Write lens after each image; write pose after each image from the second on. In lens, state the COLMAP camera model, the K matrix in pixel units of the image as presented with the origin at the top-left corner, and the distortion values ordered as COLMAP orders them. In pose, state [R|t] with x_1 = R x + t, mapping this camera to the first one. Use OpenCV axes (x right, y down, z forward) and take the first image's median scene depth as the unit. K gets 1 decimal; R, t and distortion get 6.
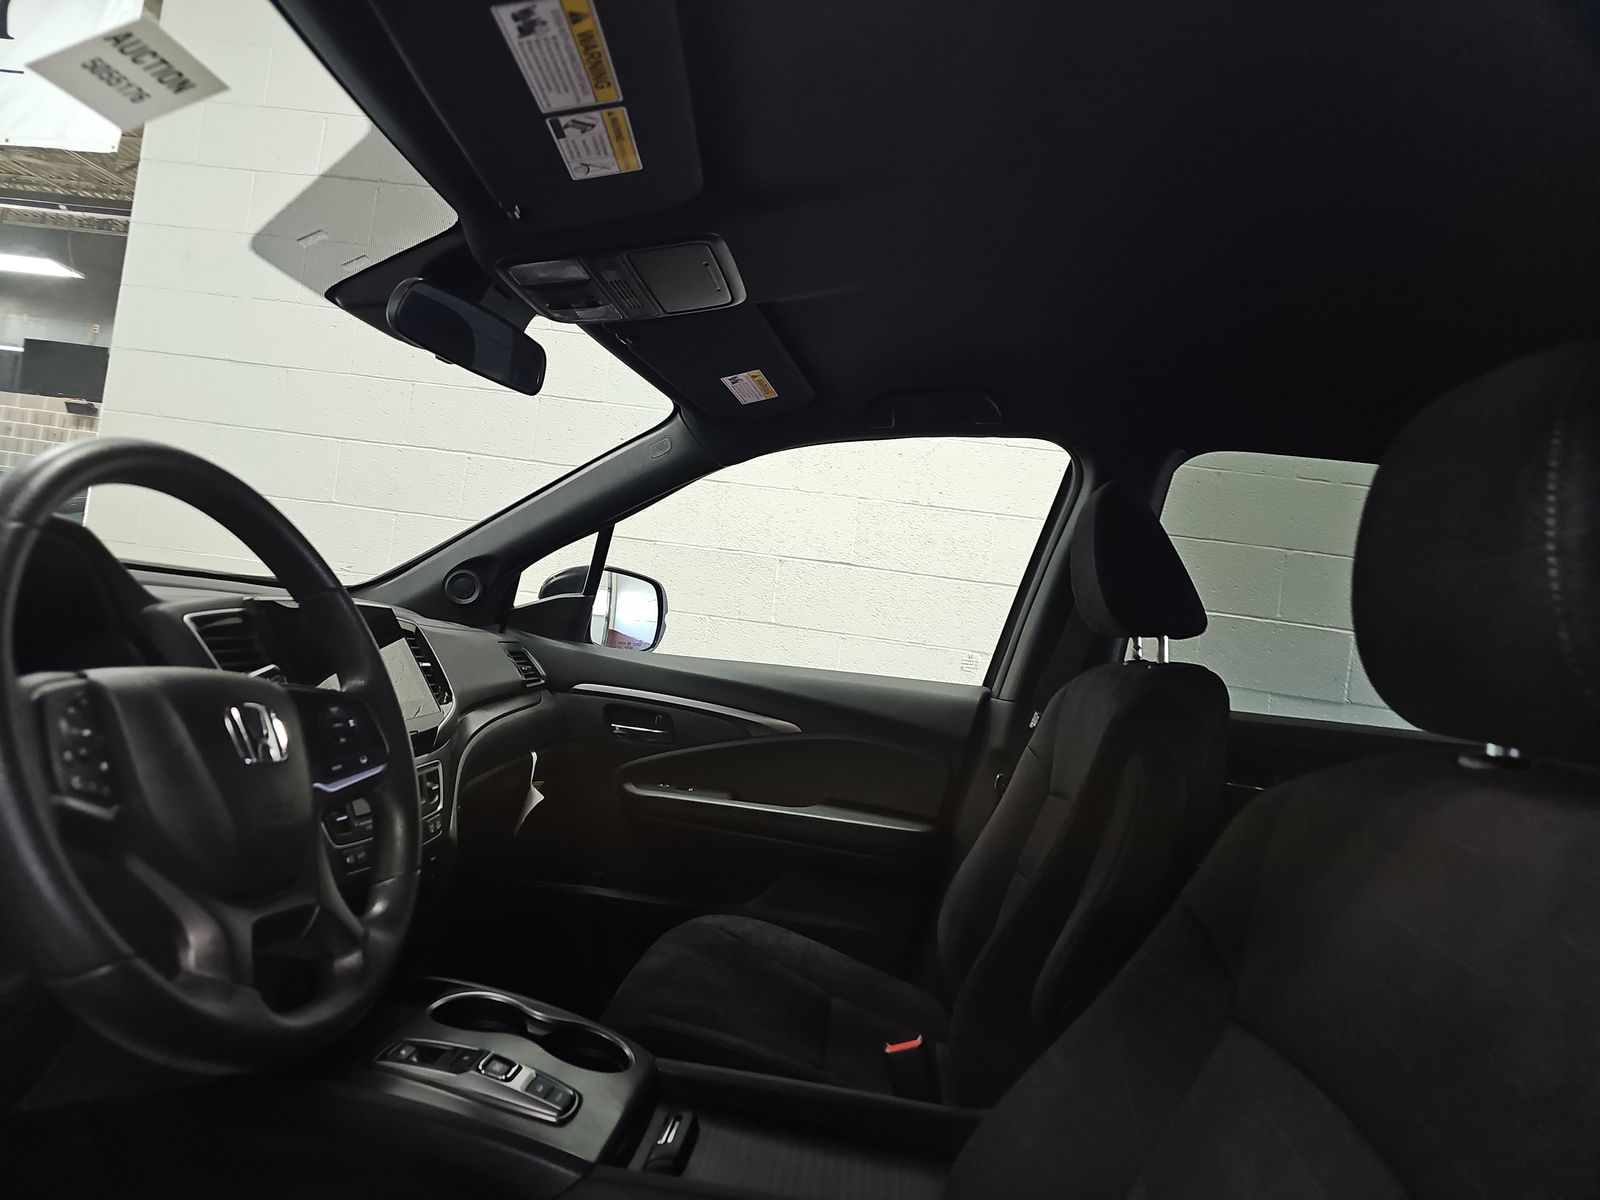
lens RADIAL K [[1065.5, 0, 800.0], [0, 1065.5, 600.0], [0, 0, 1]] dist [0.128387, -0.130396]
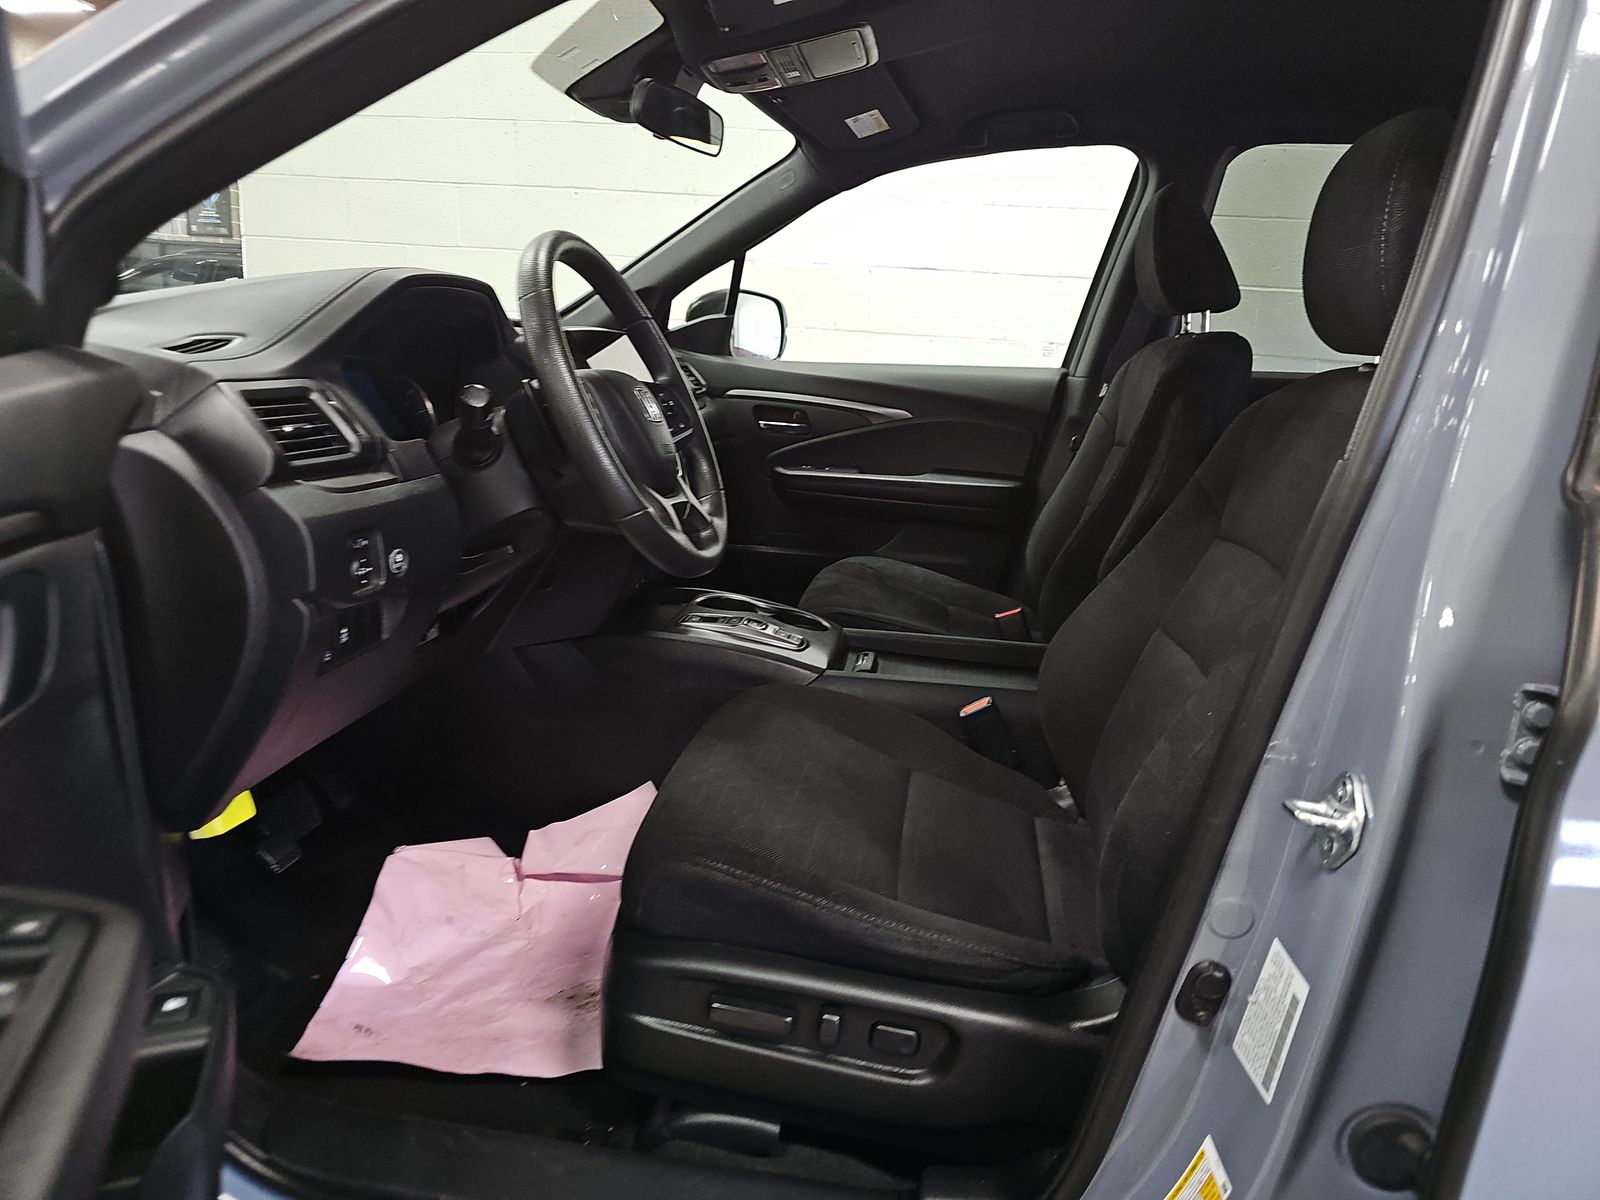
lens RADIAL K [[1065.5, 0, 800.0], [0, 1065.5, 600.0], [0, 0, 1]] dist [0.128387, -0.130396]
pose [[0.996254, -0.053188, -0.068187, -0.061595], [0.069025, 0.964077, 0.256499, -0.000555], [0.052095, -0.260244, 0.964136, -0.296820]]
